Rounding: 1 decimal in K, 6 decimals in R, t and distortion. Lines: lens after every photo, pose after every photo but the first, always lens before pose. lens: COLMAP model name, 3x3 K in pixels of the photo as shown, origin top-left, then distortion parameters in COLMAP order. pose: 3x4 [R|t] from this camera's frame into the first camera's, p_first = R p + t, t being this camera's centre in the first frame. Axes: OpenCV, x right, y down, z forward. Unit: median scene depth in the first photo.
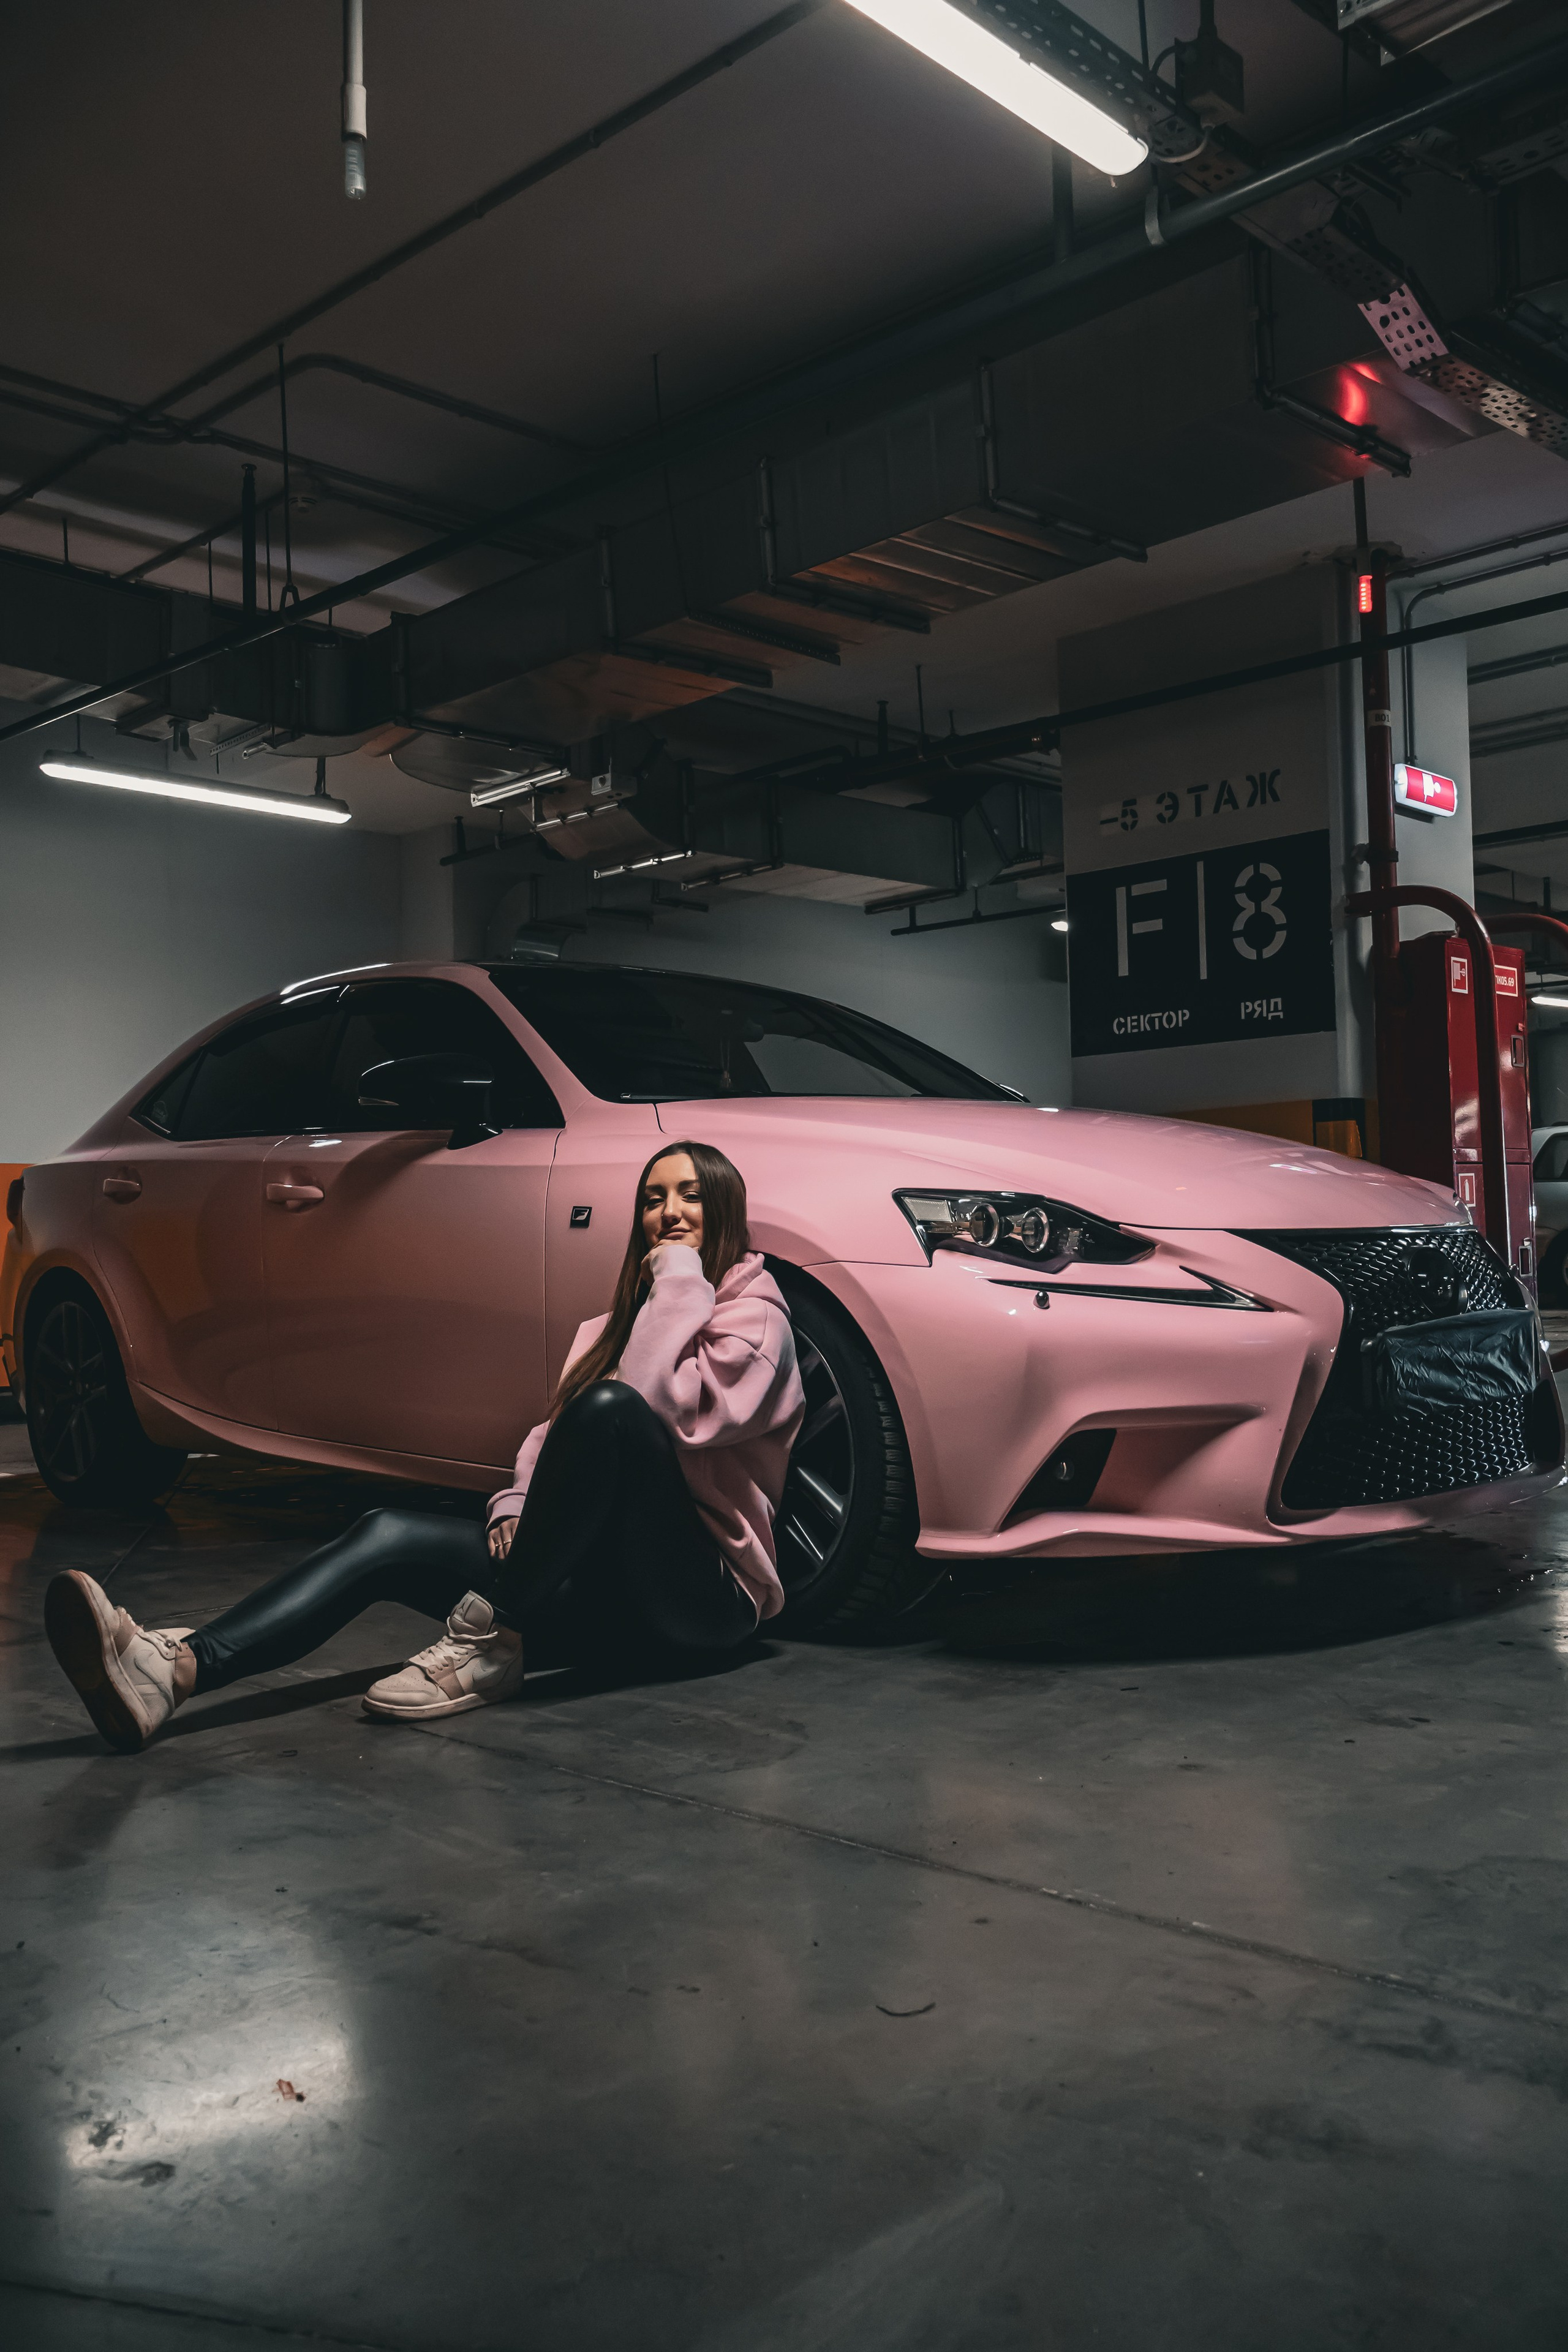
lens RADIAL K [[1956.2, 0, 786.7], [0, 1956.2, 1199.9], [0, 0, 1]] dist [0.005454, 0.007666]
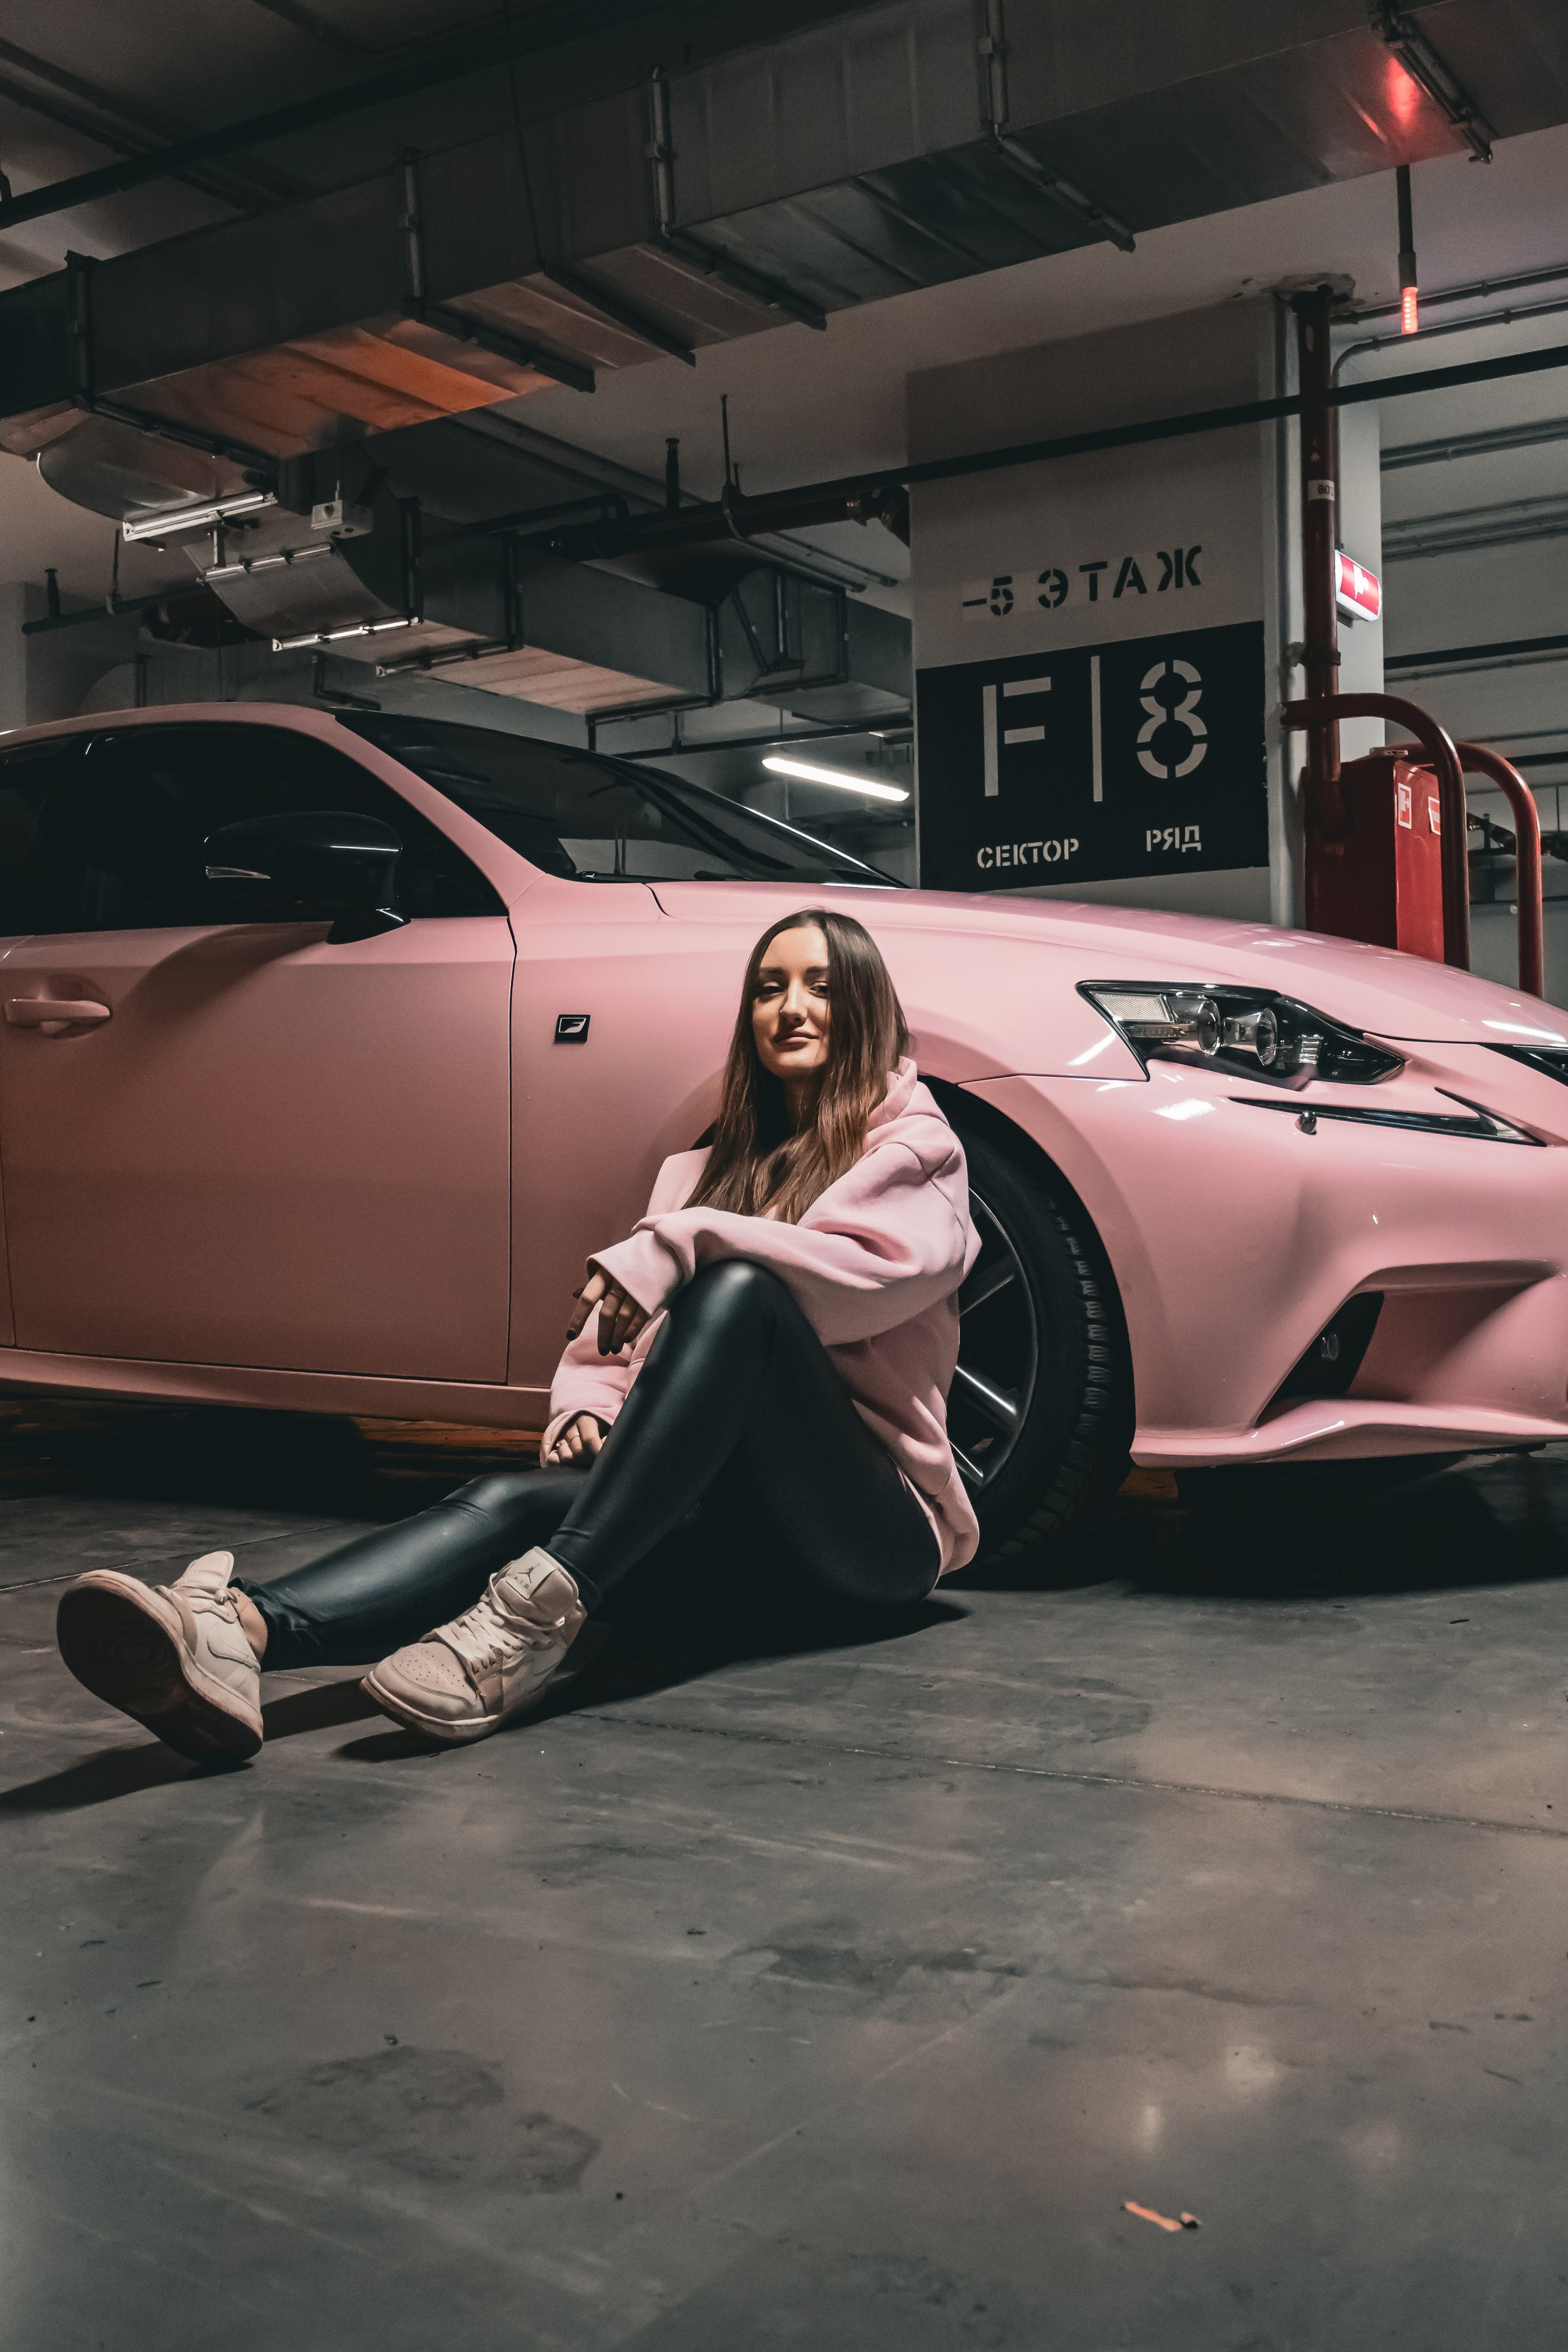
lens RADIAL K [[2336.4, 0, 784.0], [0, 2336.4, 1176.0], [0, 0, 1]] dist [0.002510, -0.007417]
pose [[0.973539, 0.005674, 0.228449, -0.138336], [-0.009413, 0.999839, 0.015280, 0.030128], [-0.228325, -0.017026, 0.973436, 0.081655]]
